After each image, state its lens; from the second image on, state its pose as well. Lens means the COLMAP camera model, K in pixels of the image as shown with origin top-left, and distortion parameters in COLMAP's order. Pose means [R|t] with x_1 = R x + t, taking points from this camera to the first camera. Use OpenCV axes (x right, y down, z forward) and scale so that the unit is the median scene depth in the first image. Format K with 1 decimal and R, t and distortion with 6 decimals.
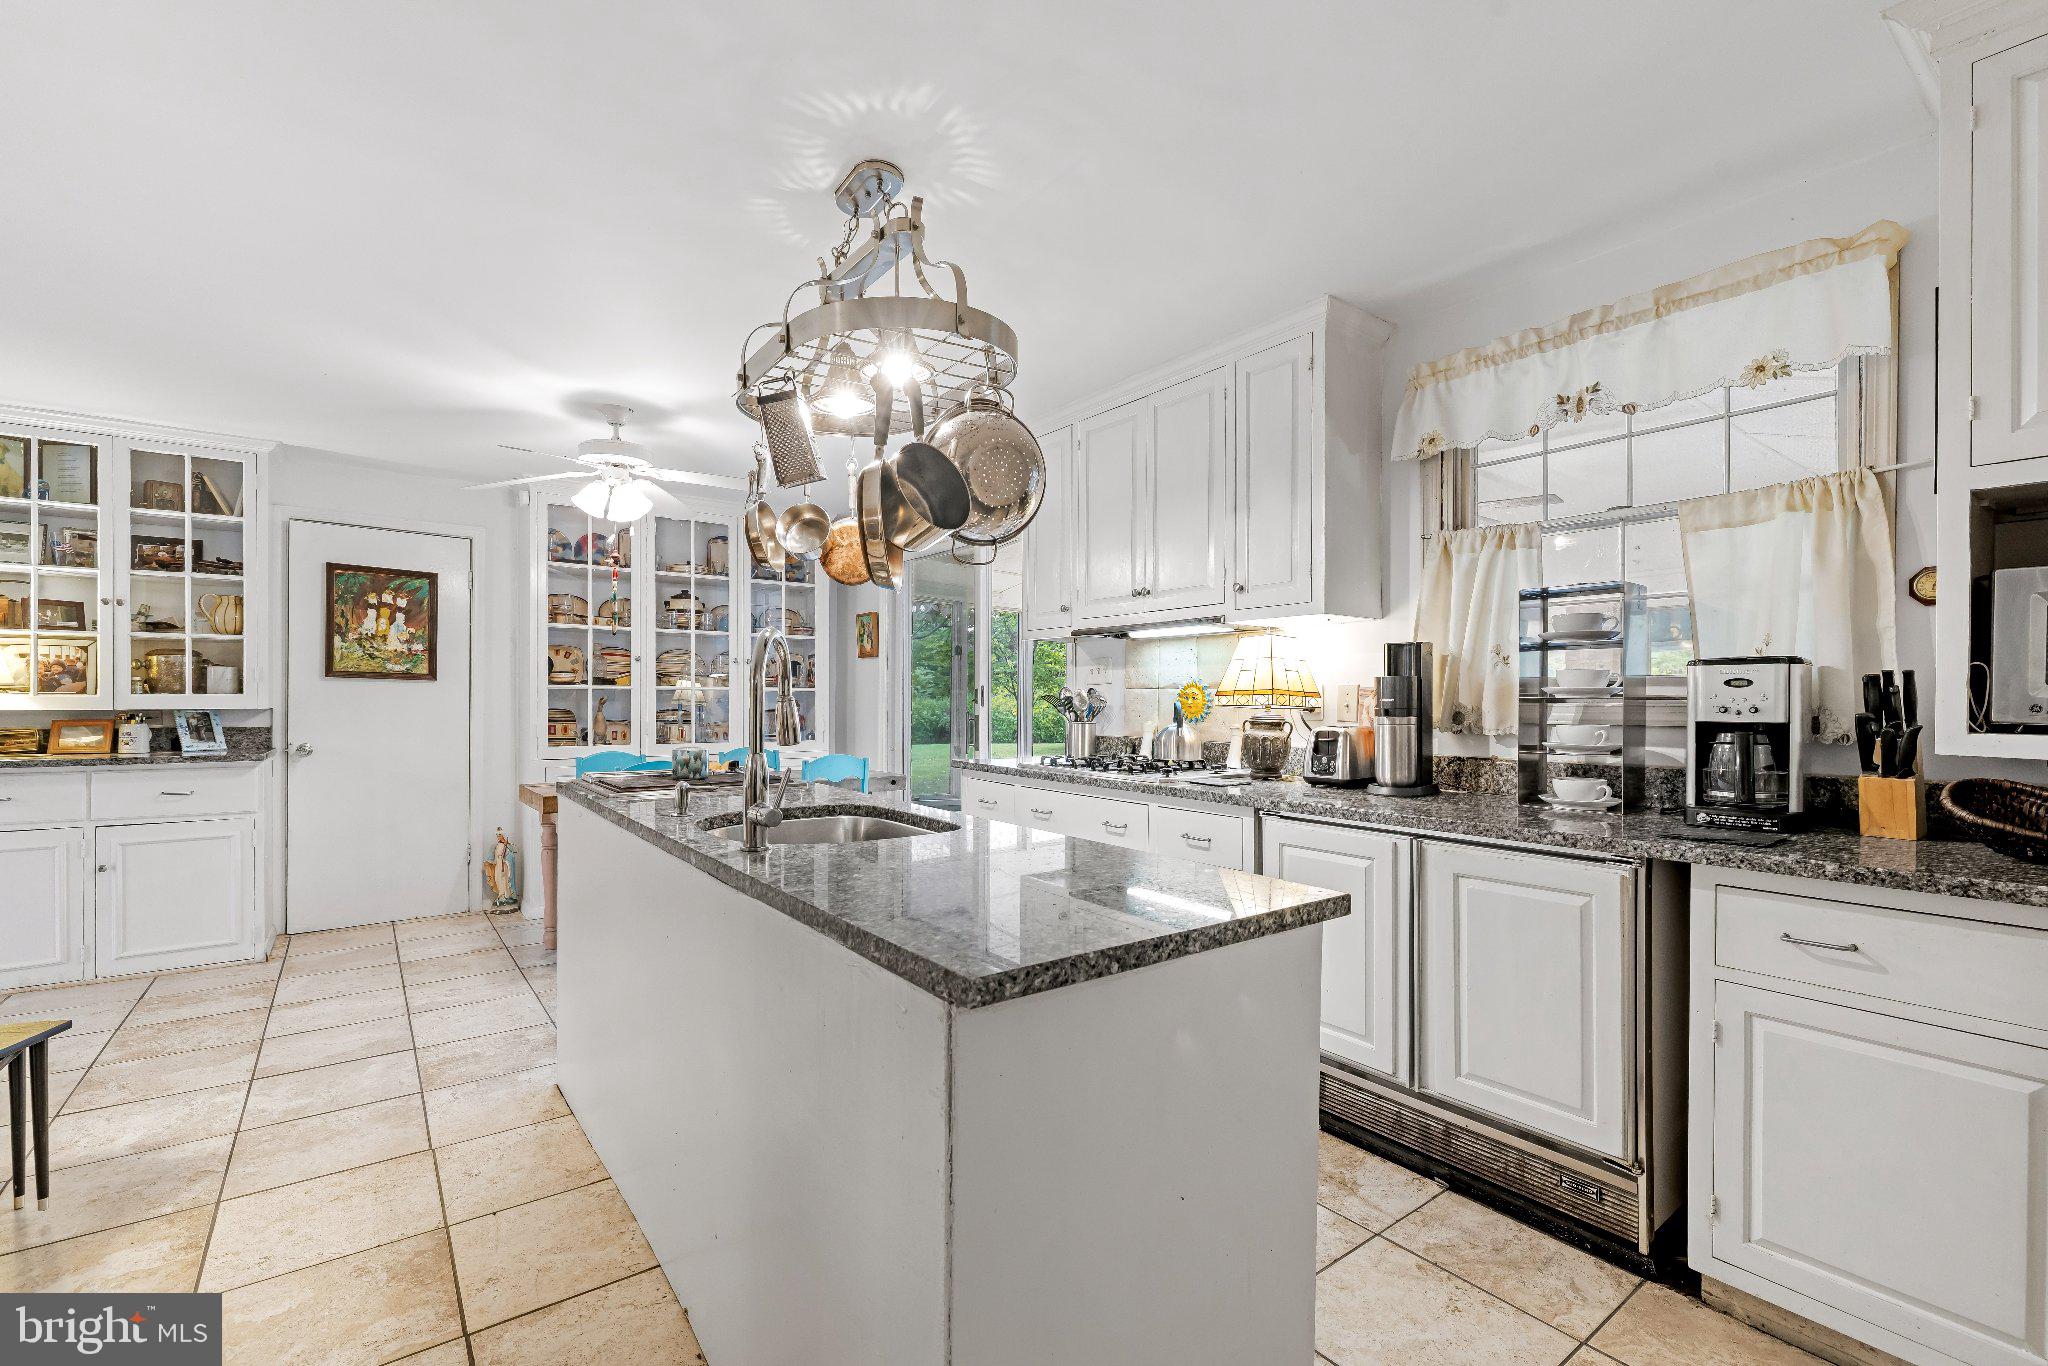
lens RADIAL K [[896.9, 0, 1006.3], [0, 896.9, 698.6], [0, 0, 1]] dist [-0.002053, -0.000084]
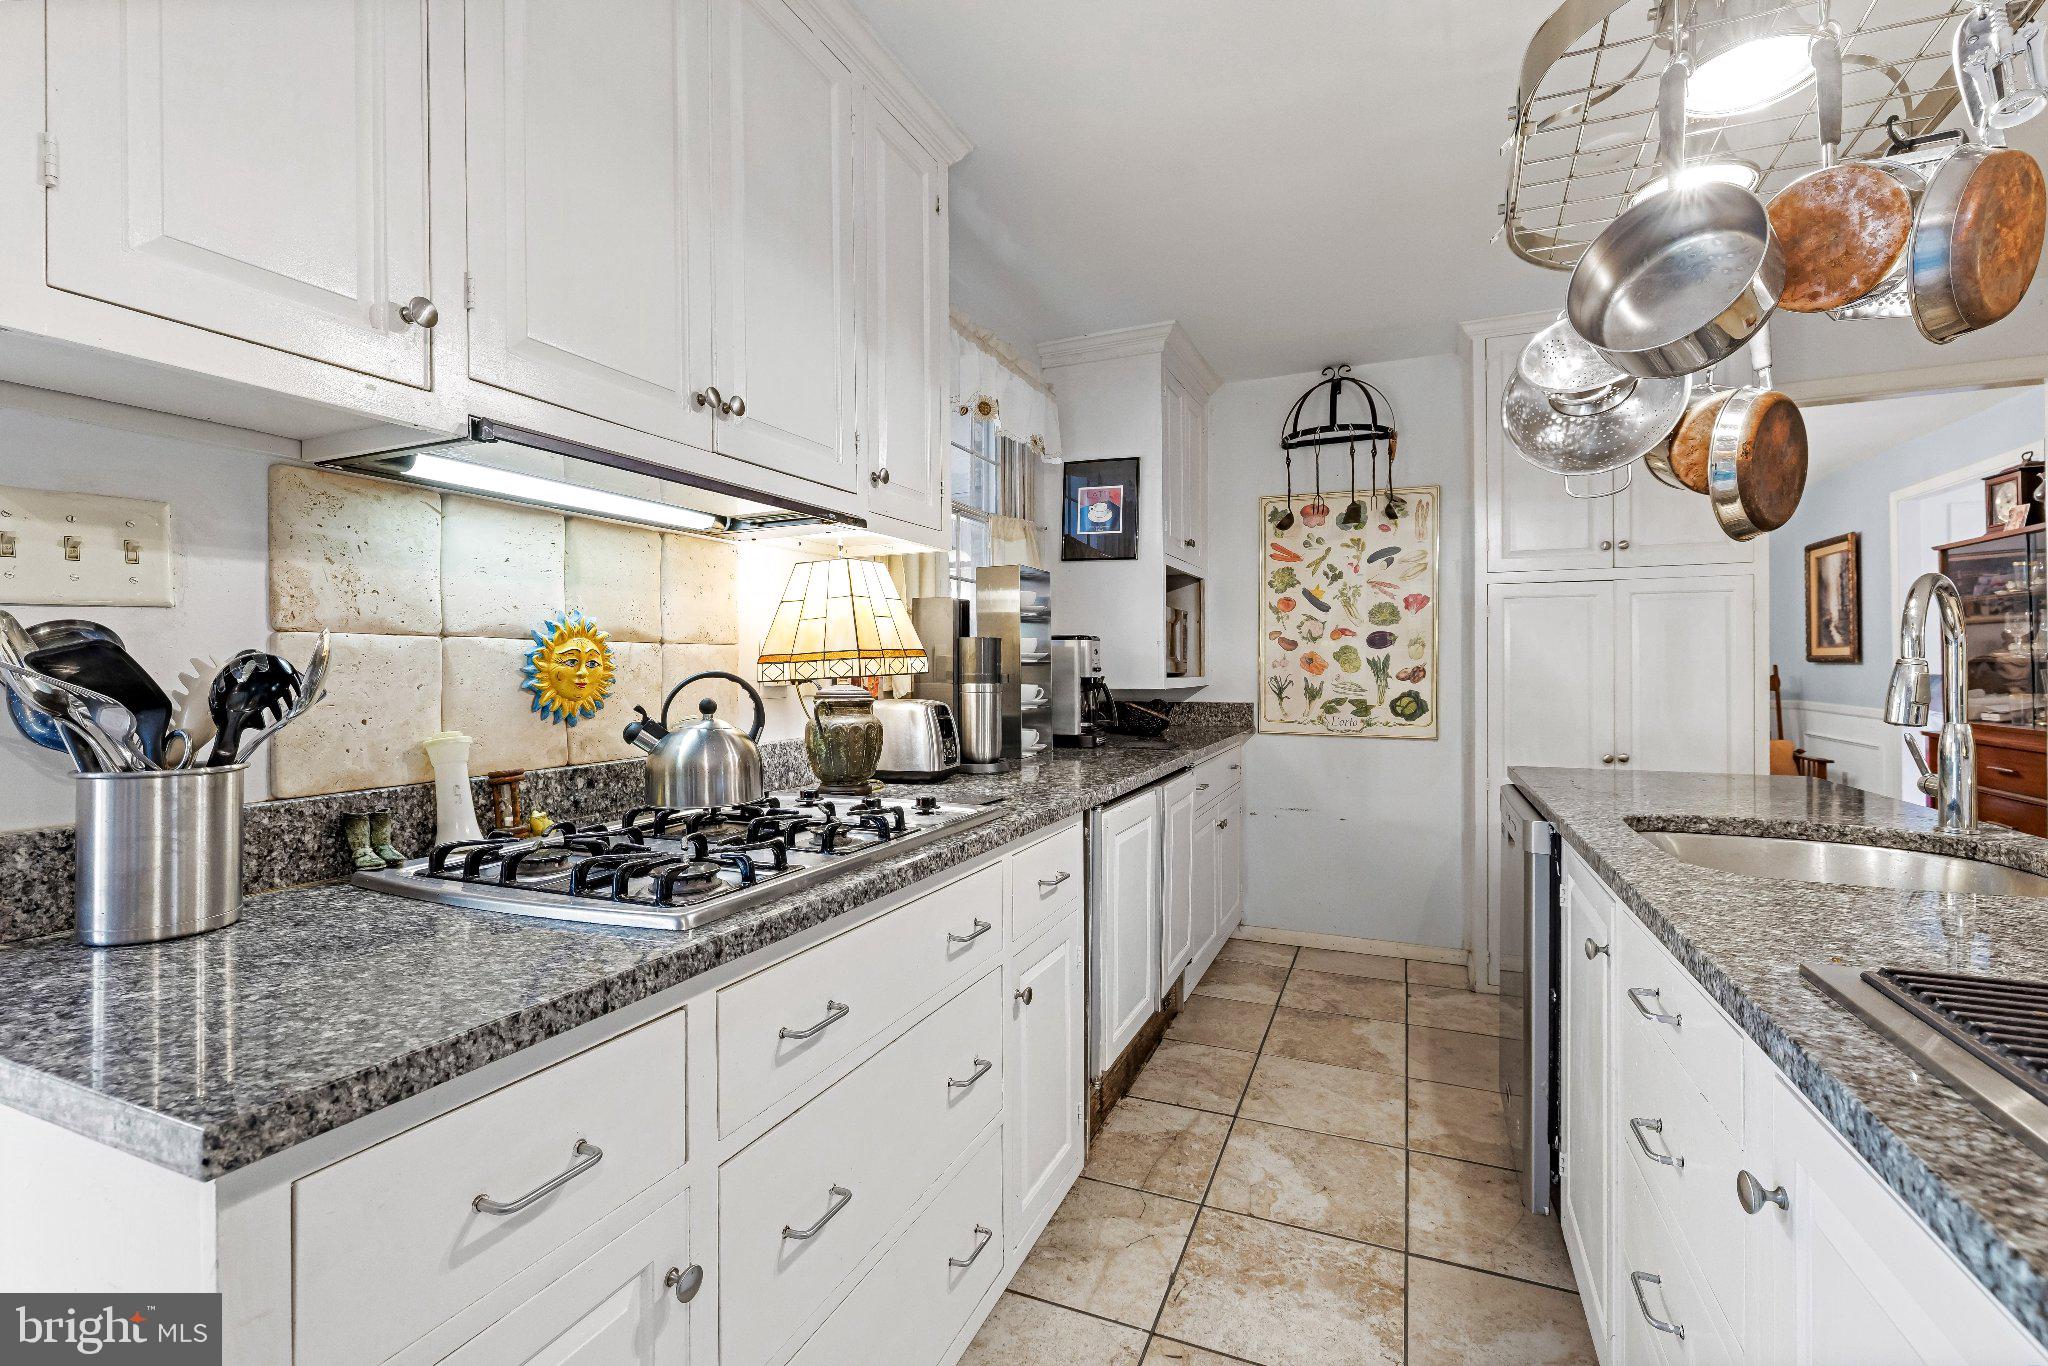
lens RADIAL K [[896.9, 0, 1027.7], [0, 896.9, 664.0], [0, 0, 1]] dist [-0.002053, -0.000084]
pose [[-0.513844, -0.000350, 0.857884, -0.300680], [0.002772, 0.999994, 0.002068, -0.000694], [-0.857879, 0.003441, -0.513840, 1.211562]]
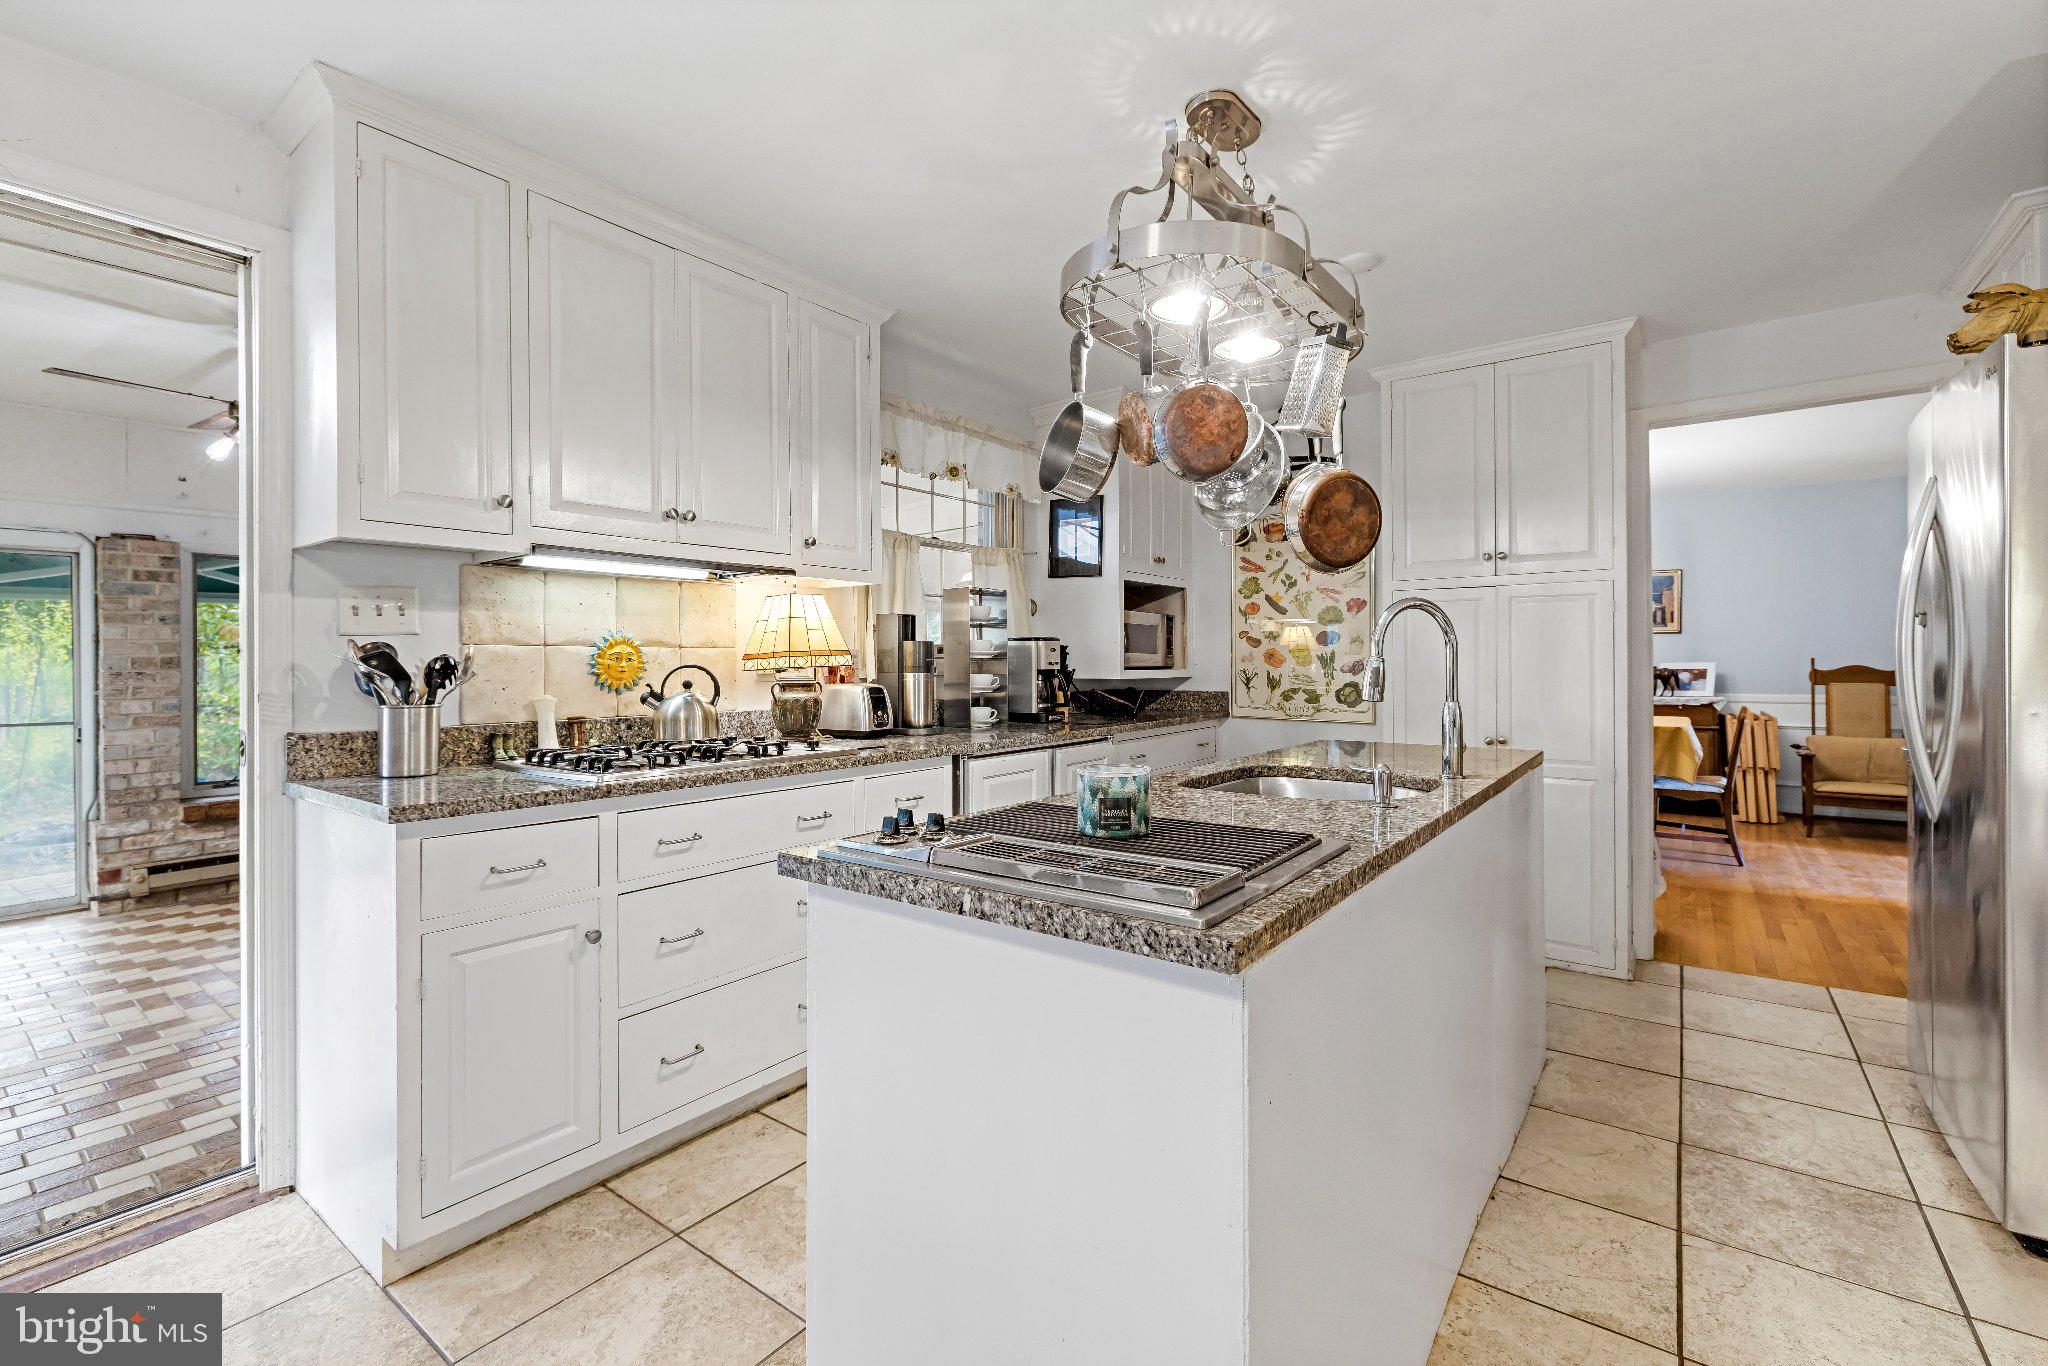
lens RADIAL K [[896.9, 0, 1031.0], [0, 896.9, 655.6], [0, 0, 1]] dist [-0.002053, -0.000084]
pose [[-0.290320, 0.002386, 0.956927, -0.707907], [0.004002, 0.999991, -0.001279, -0.002027], [-0.956921, 0.003458, -0.290327, 1.043039]]
